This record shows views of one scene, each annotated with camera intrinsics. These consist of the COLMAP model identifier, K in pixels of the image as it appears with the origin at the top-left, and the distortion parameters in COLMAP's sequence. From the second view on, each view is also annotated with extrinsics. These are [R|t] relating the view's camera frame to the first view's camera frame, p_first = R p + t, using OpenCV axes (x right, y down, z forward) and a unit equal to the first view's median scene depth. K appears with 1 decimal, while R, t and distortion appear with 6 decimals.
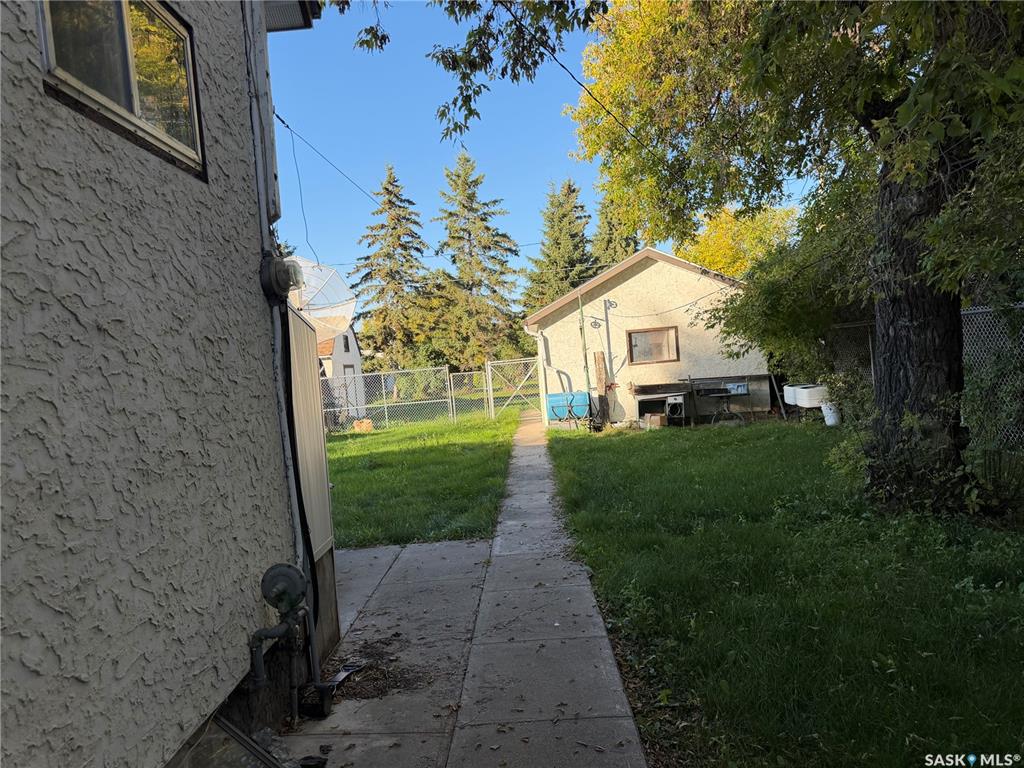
lens RADIAL K [[718.4, 0, 513.2], [0, 718.4, 384.0], [0, 0, 1]] dist [0.027310, -0.021240]
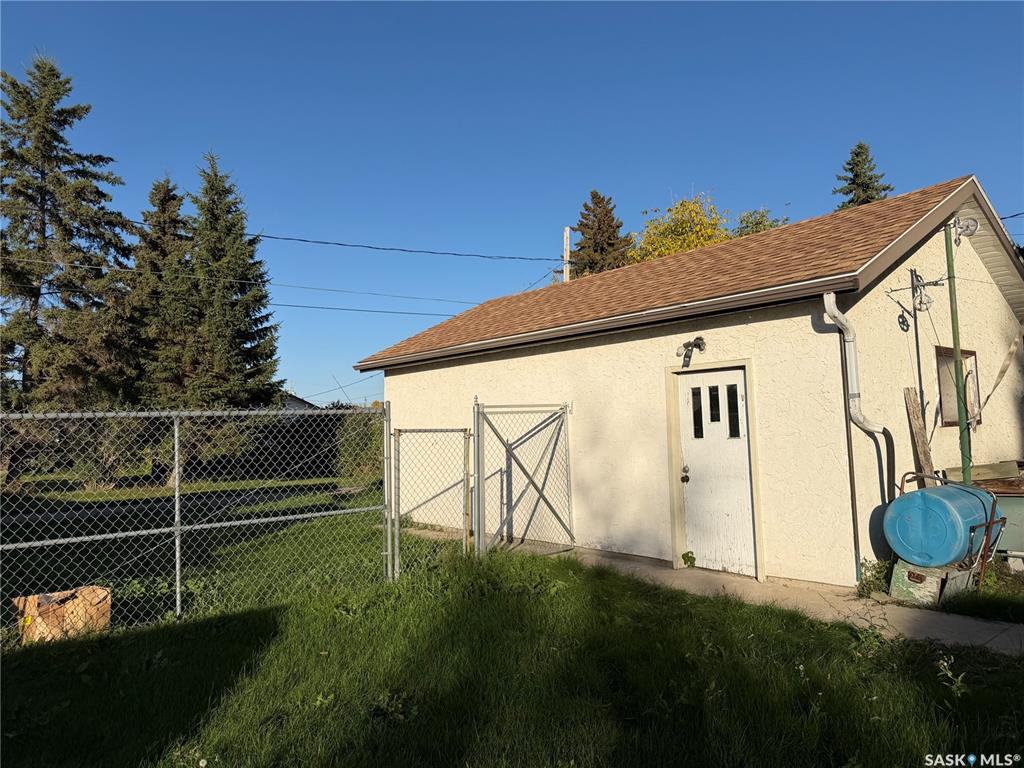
lens RADIAL K [[718.4, 0, 514.6], [0, 718.4, 378.2], [0, 0, 1]] dist [0.027310, -0.021240]
pose [[0.747804, 0.107326, 0.655187, -0.141171], [-0.011141, 0.988737, -0.149248, 0.005954], [-0.663826, 0.104309, 0.740577, 0.369267]]
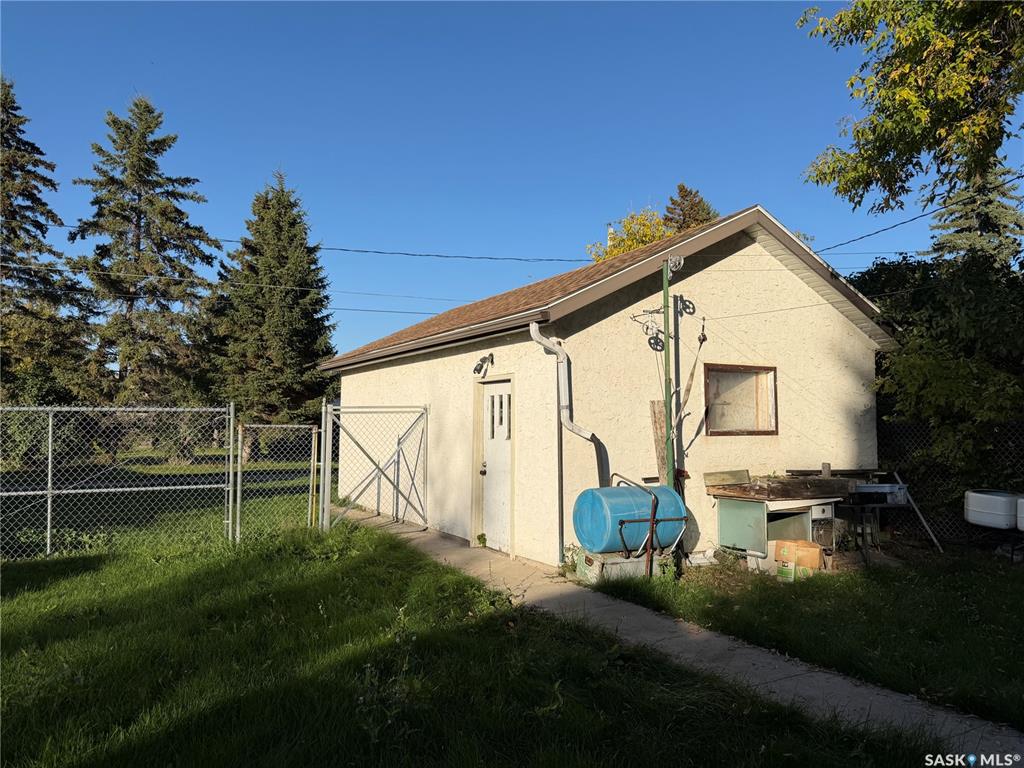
lens RADIAL K [[718.4, 0, 509.8], [0, 718.4, 383.6], [0, 0, 1]] dist [0.027310, -0.021240]
pose [[0.855685, 0.109589, 0.505760, -0.089163], [-0.054032, 0.990898, -0.123295, 0.002925], [-0.514668, 0.078174, 0.853818, 0.284460]]
